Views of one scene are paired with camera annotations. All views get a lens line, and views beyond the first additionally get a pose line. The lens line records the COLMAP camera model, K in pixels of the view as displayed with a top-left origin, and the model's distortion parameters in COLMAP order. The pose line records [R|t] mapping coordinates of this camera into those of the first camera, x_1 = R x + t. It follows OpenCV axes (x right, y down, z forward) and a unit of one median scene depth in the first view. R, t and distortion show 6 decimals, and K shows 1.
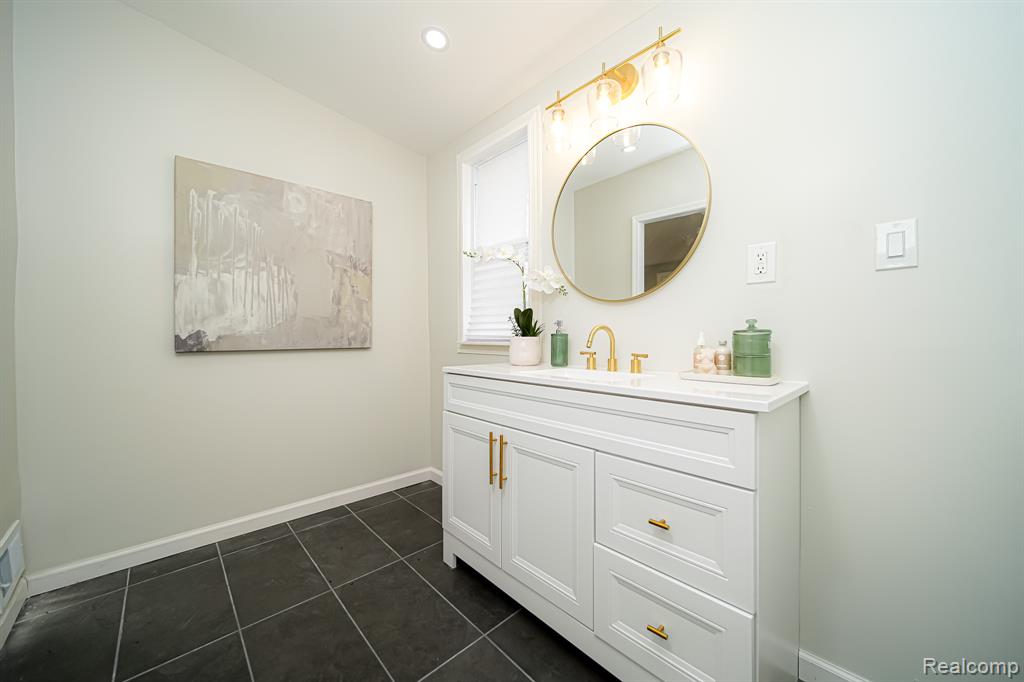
lens RADIAL K [[383.6, 0, 534.3], [0, 383.6, 335.0], [0, 0, 1]] dist [-0.001059, -0.000135]
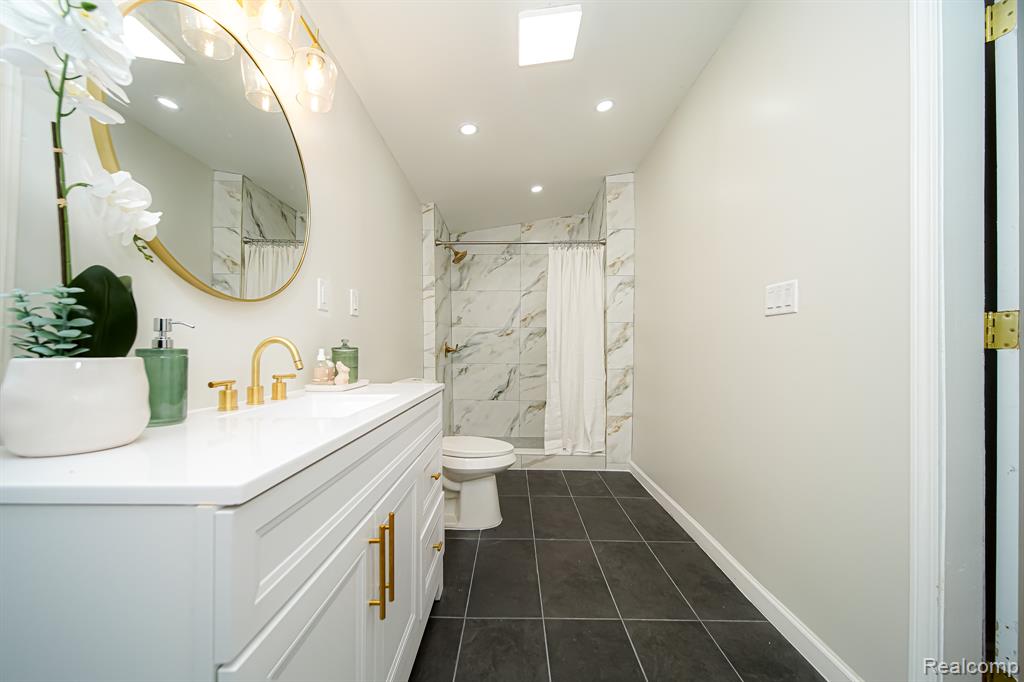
lens RADIAL K [[375.2, 0, 515.3], [0, 375.2, 344.3], [0, 0, 1]] dist [-0.000776, -0.000179]
pose [[-0.713598, 0.011100, 0.700468, -0.494104], [-0.001181, 0.999854, -0.017046, -0.001435], [-0.700555, -0.012991, -0.713480, 0.967151]]
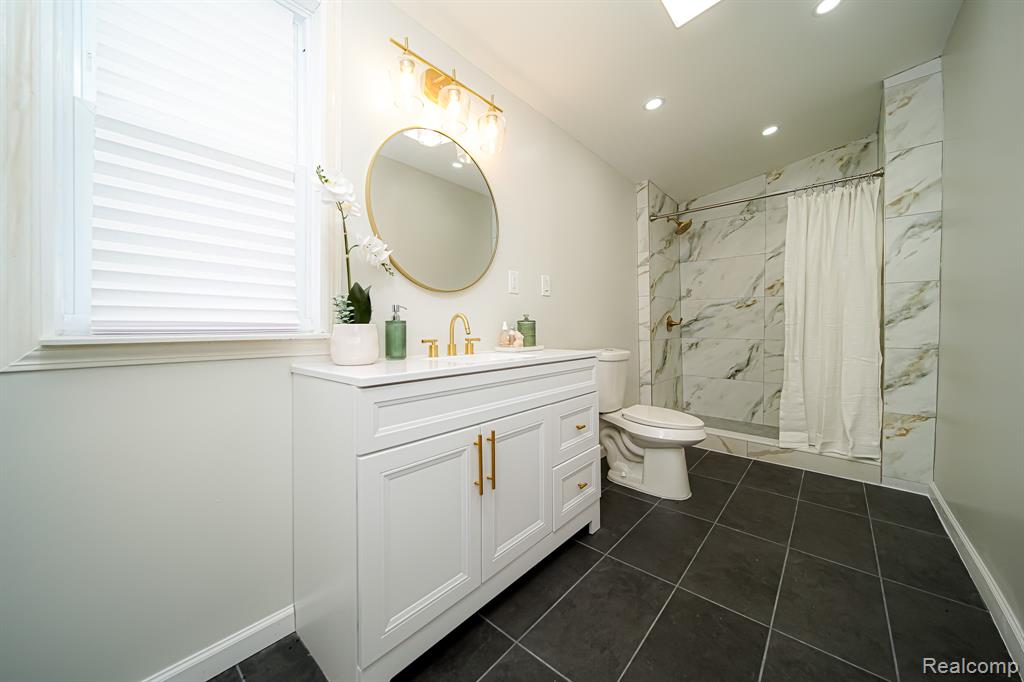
lens RADIAL K [[367.8, 0, 514.3], [0, 367.8, 330.5], [0, 0, 1]] dist [0.000639, -0.000056]
pose [[-0.084183, -0.009027, 0.996409, -0.720649], [0.002324, 0.999954, 0.009256, 0.010693], [-0.996448, 0.003095, -0.084158, 0.764683]]
